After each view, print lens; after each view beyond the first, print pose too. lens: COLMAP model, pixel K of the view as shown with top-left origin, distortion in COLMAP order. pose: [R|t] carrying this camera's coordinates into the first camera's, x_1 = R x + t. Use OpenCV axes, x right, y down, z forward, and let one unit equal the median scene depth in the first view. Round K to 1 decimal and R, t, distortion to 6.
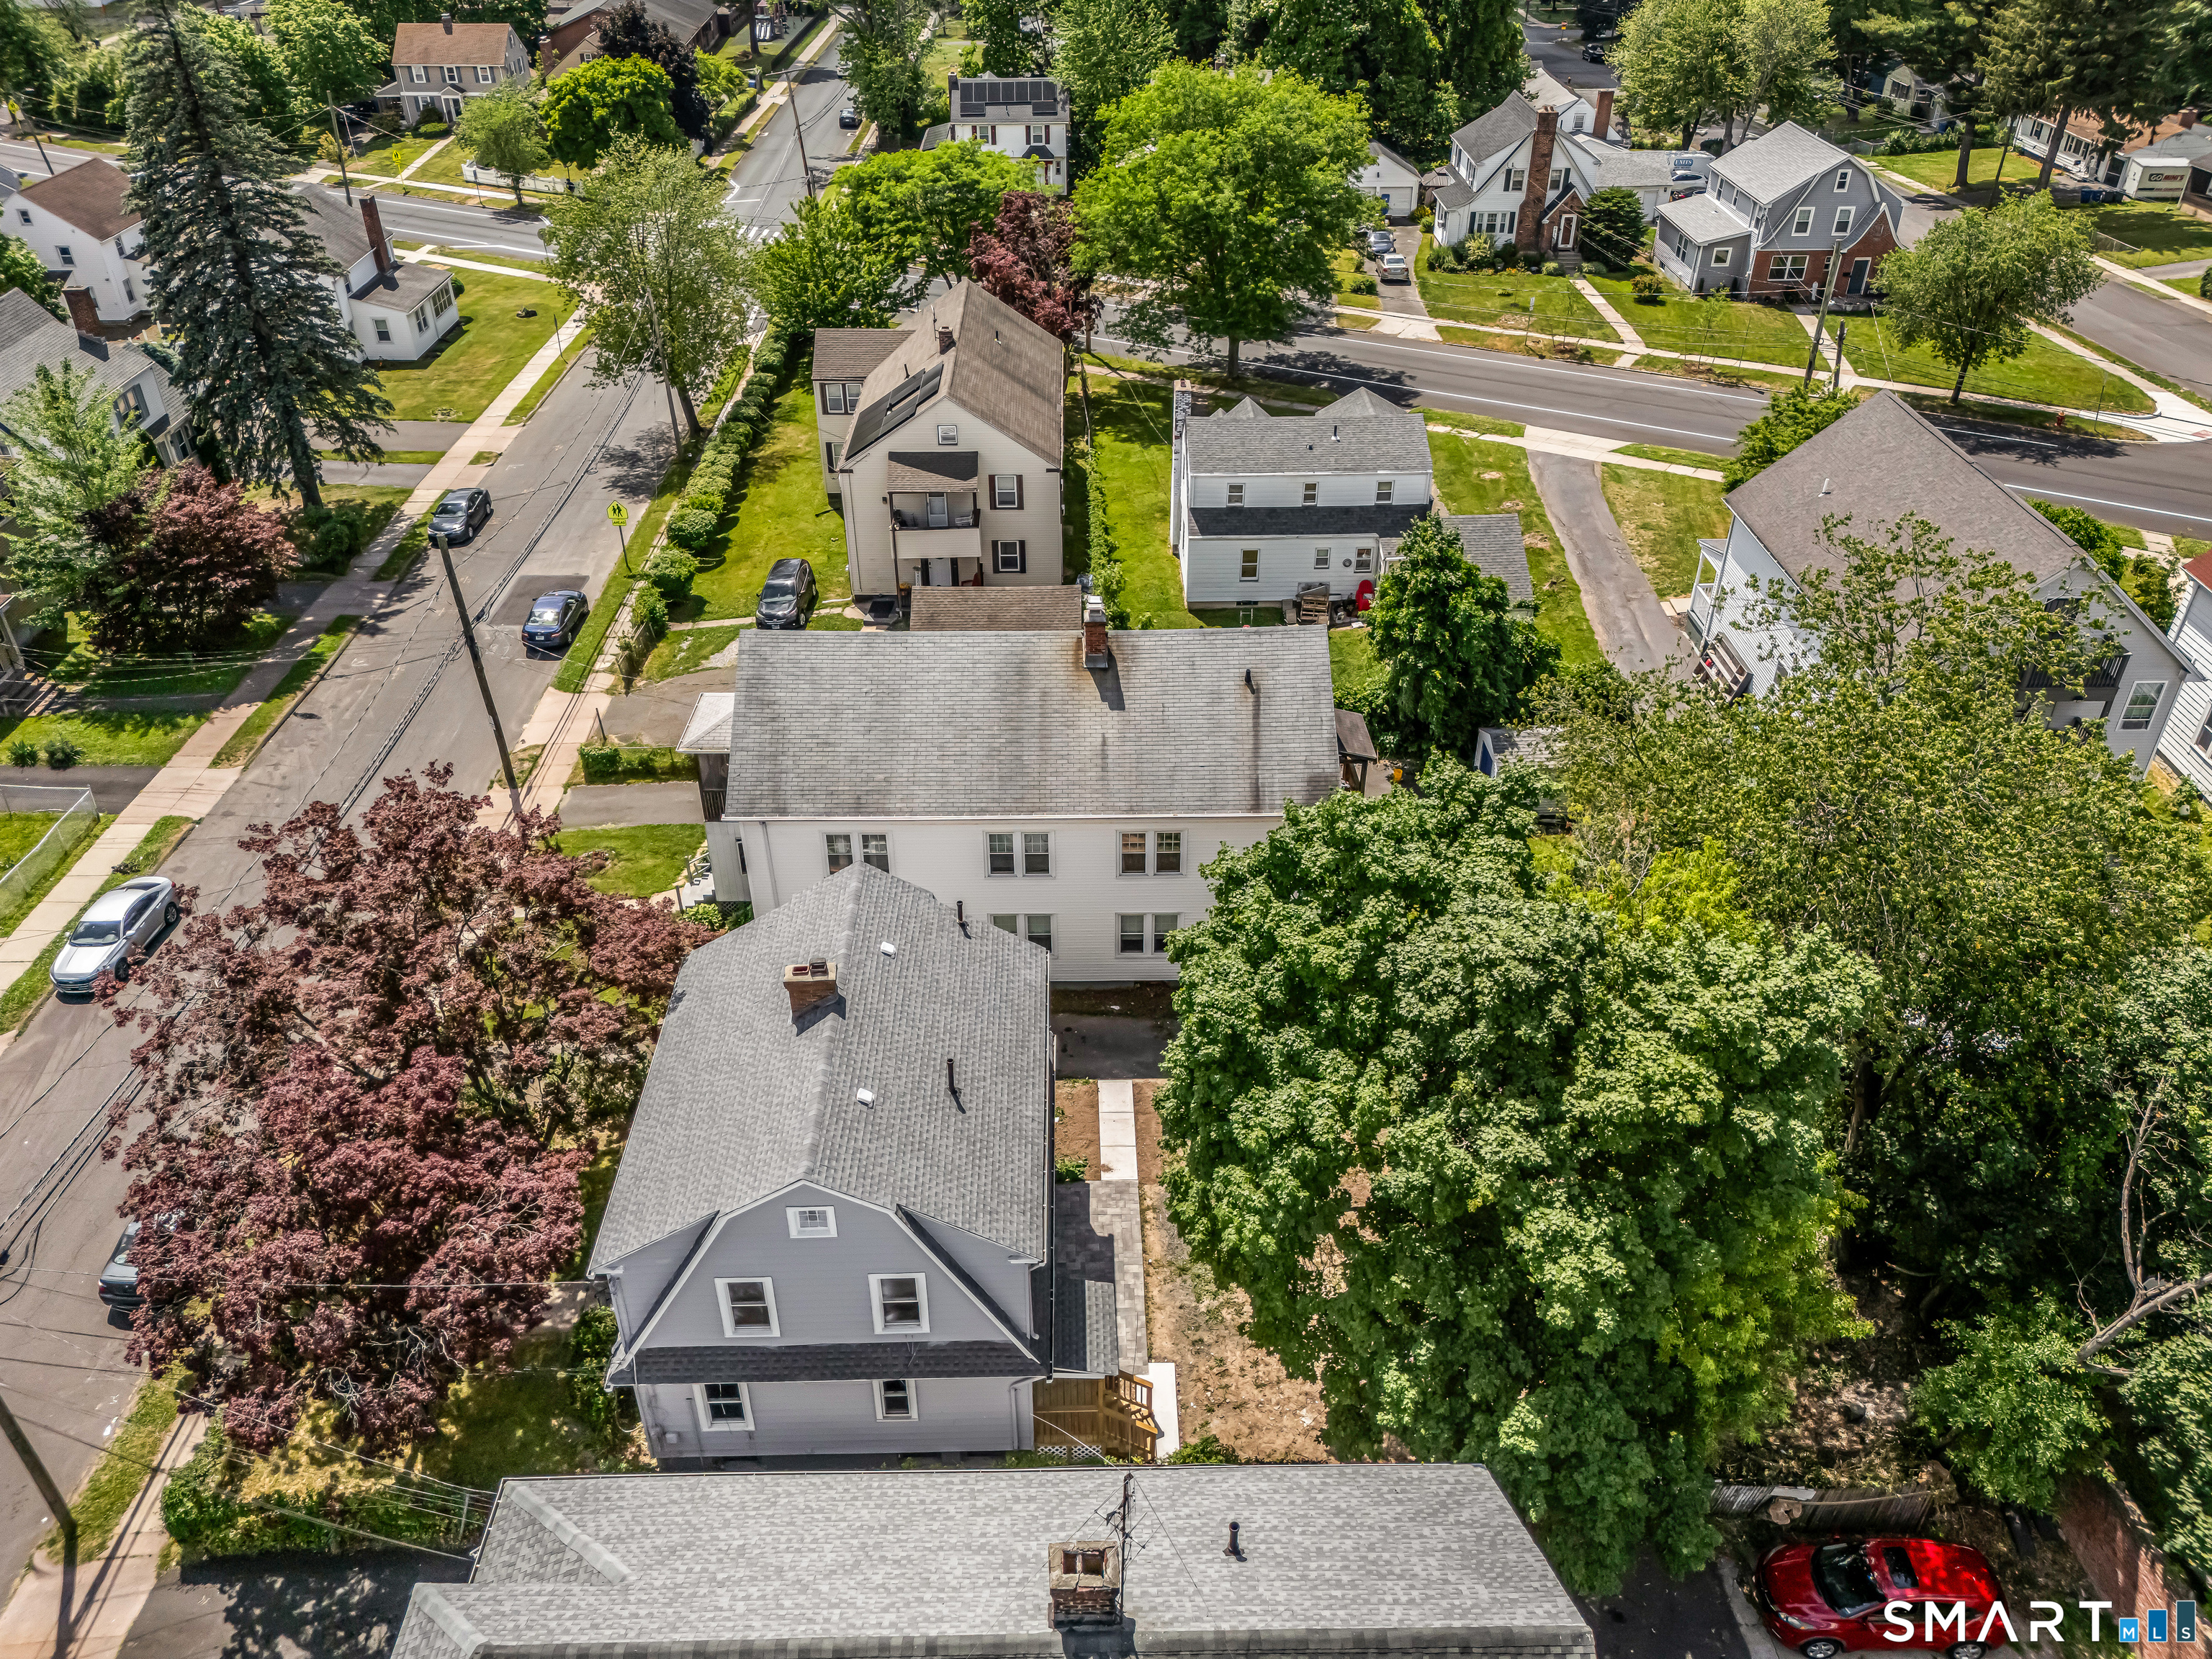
lens RADIAL K [[1644.6, 0, 1106.0], [0, 1644.6, 829.5], [0, 0, 1]] dist [0.057551, -0.048100]
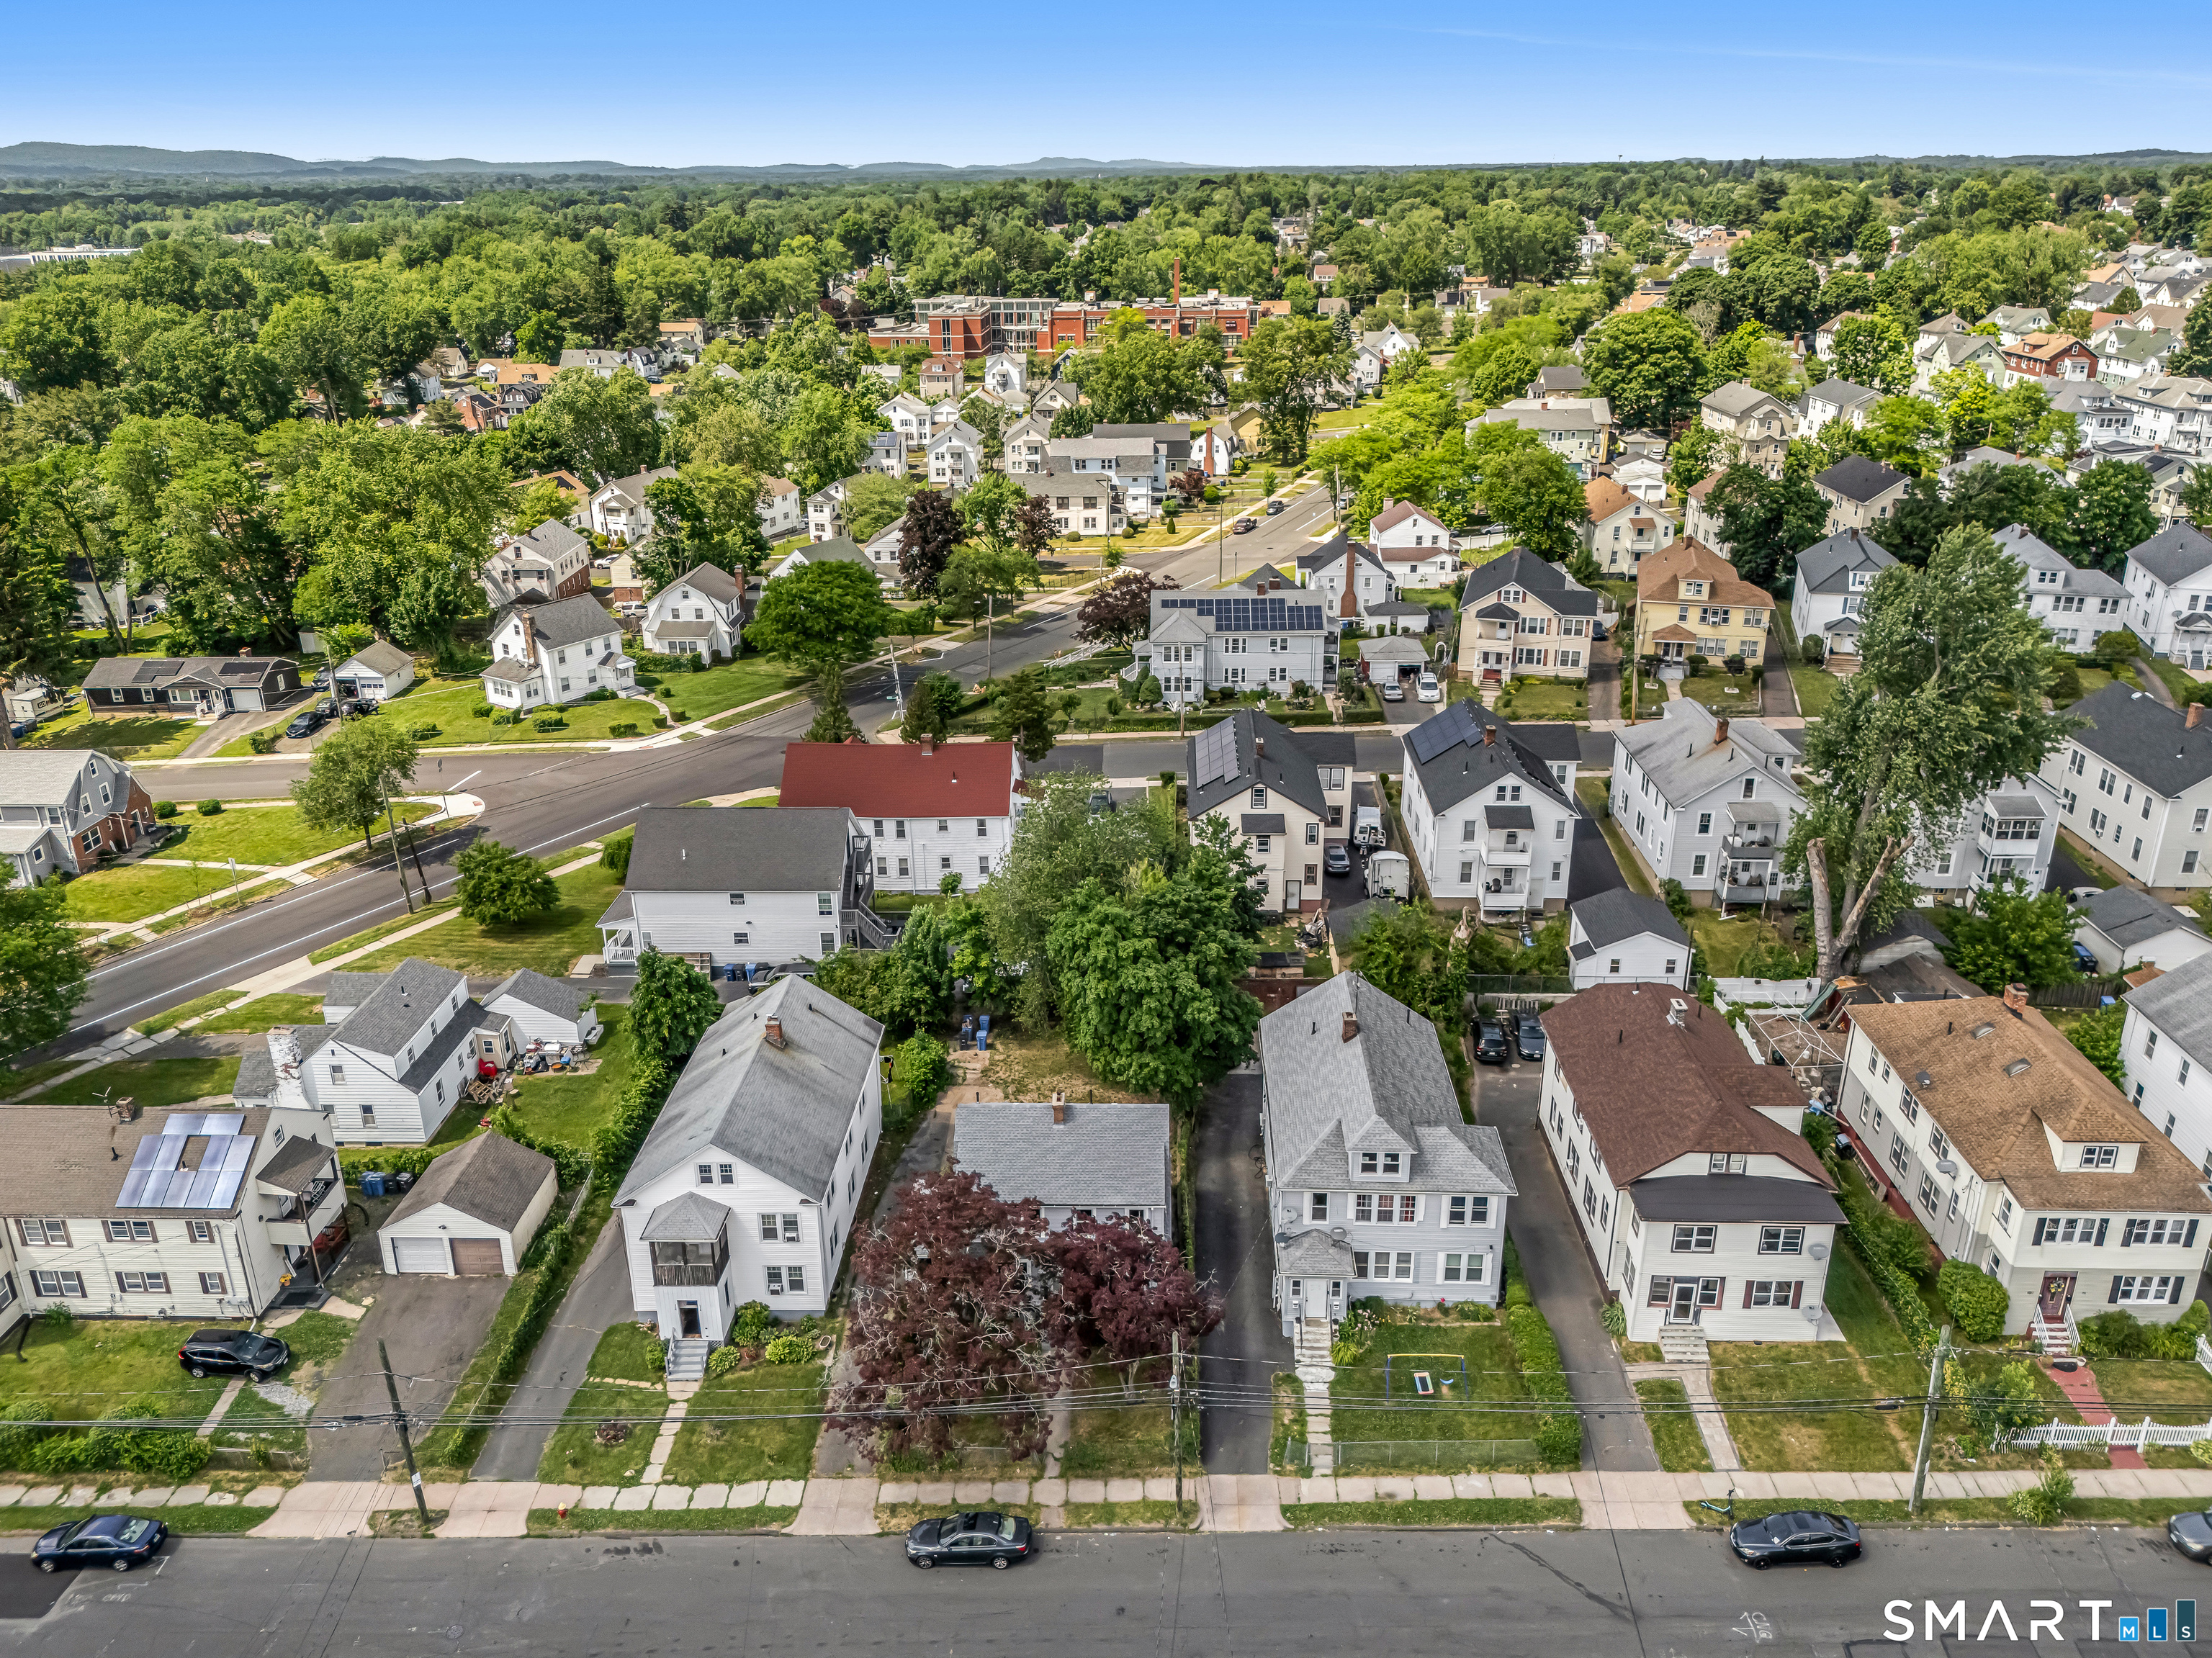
lens RADIAL K [[1643.0, 0, 1106.0], [0, 1643.0, 829.0], [0, 0, 1]] dist [0.095950, -0.126831]
pose [[0.054368, -0.369241, 0.927742, -1.069113], [0.566458, 0.776545, 0.275869, -0.394329], [-0.822295, 0.510528, 0.251379, 0.091579]]
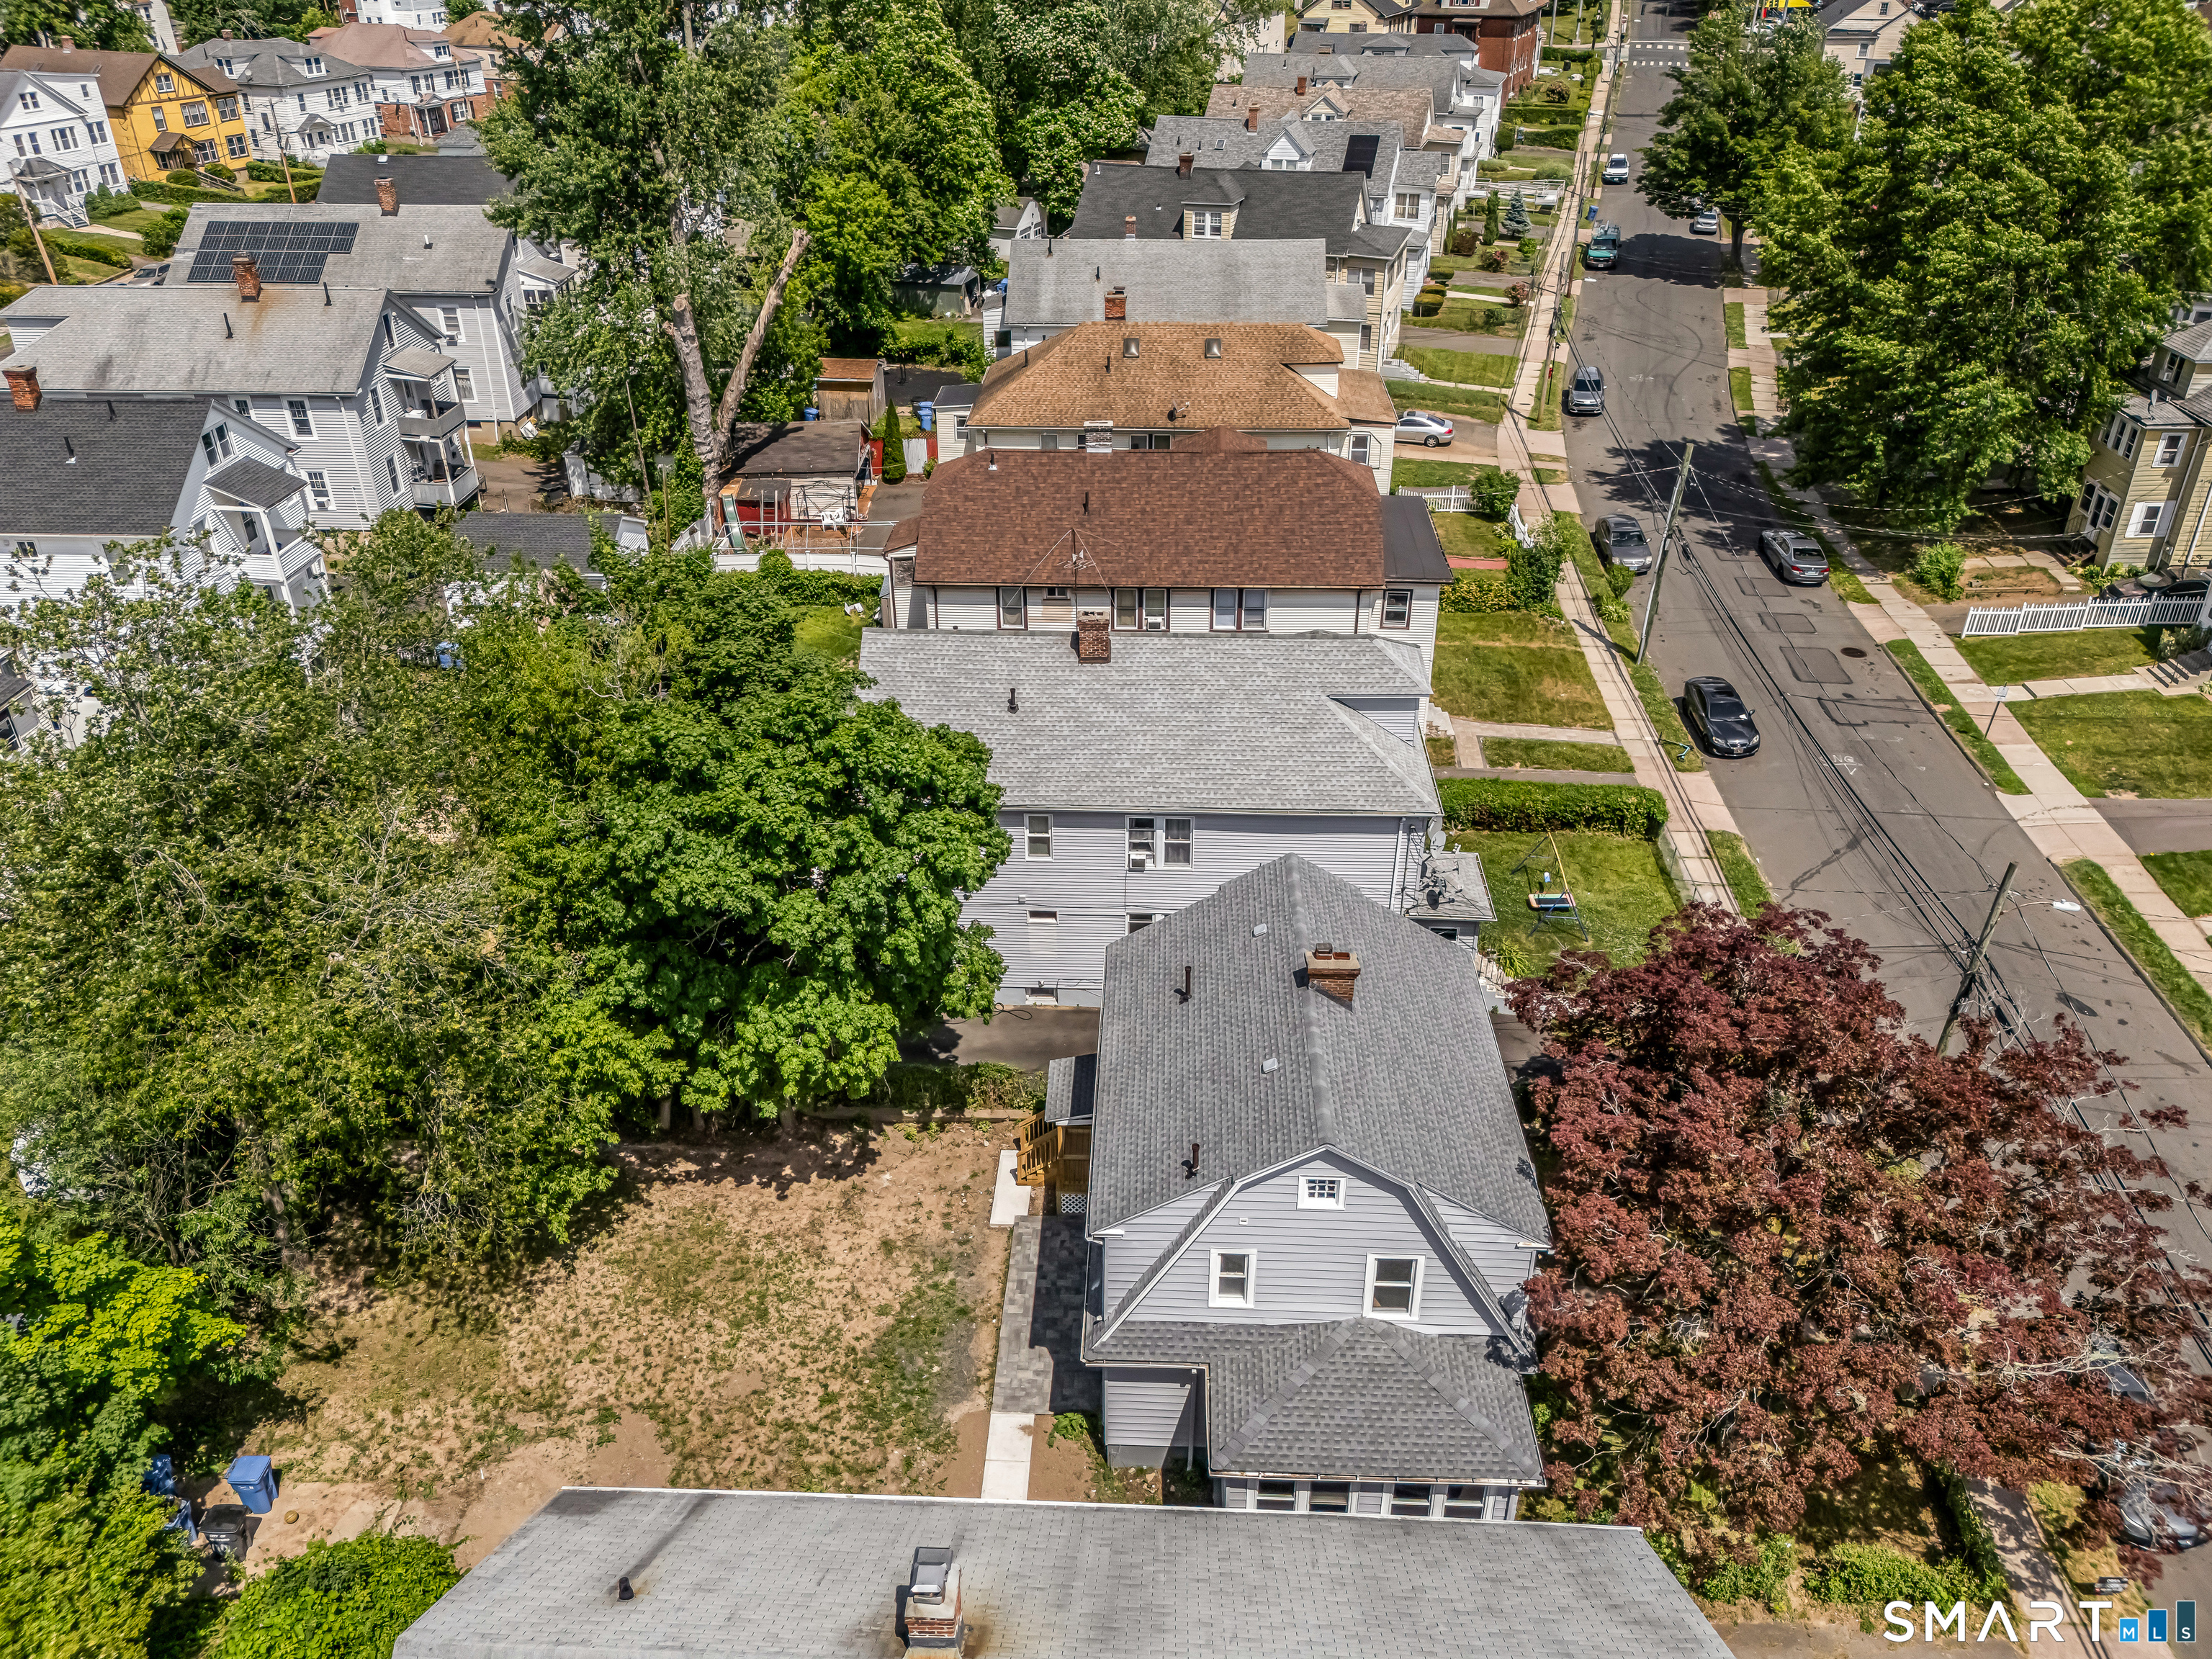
lens RADIAL K [[1643.1, 0, 1106.0], [0, 1643.1, 829.5], [0, 0, 1]] dist [0.095950, -0.126831]
pose [[-0.997872, -0.026197, 0.059706, -0.048037], [0.042207, 0.438426, 0.897776, -0.414284], [-0.049696, 0.898385, -0.436387, 0.682148]]
